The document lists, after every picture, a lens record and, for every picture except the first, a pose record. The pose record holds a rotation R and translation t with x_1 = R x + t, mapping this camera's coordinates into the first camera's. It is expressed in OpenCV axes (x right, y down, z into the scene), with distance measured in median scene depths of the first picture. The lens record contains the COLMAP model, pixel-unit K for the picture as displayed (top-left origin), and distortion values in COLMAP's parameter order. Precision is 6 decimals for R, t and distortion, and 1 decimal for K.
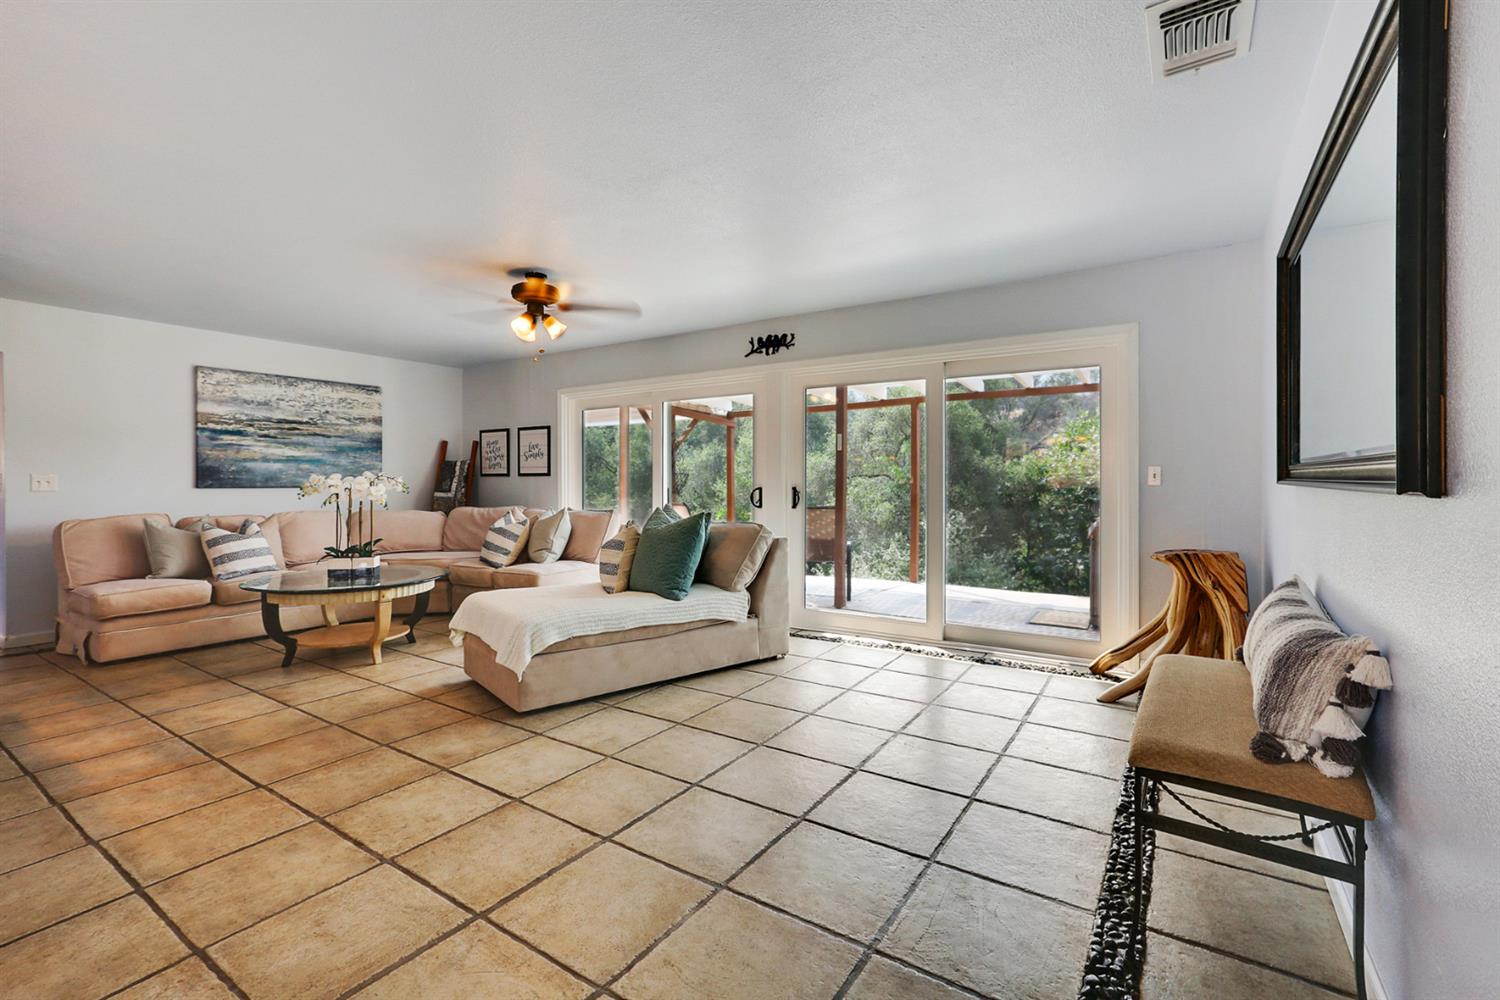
lens RADIAL K [[692.5, 0, 757.8], [0, 692.5, 503.1], [0, 0, 1]] dist [-0.021305, 0.006575]
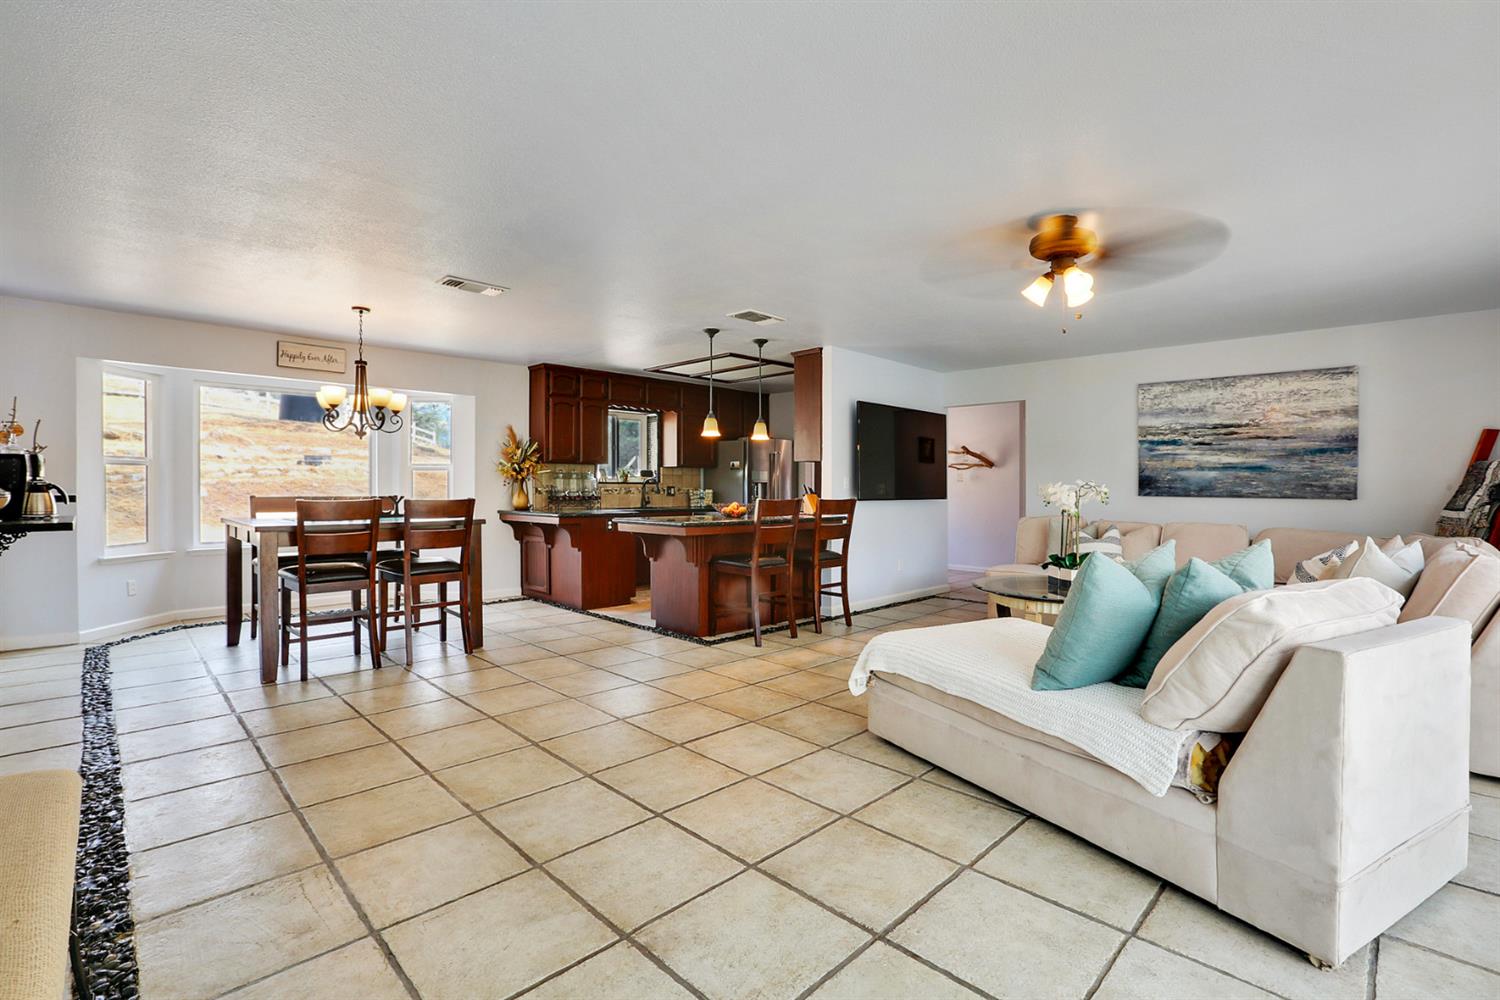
lens RADIAL K [[692.5, 0, 757.5], [0, 692.5, 498.2], [0, 0, 1]] dist [-0.021305, 0.006575]
pose [[-0.220751, 0.019762, -0.975130, 0.373994], [-0.037296, 0.998892, 0.028687, -0.026050], [0.974617, 0.042701, -0.219769, 0.626173]]
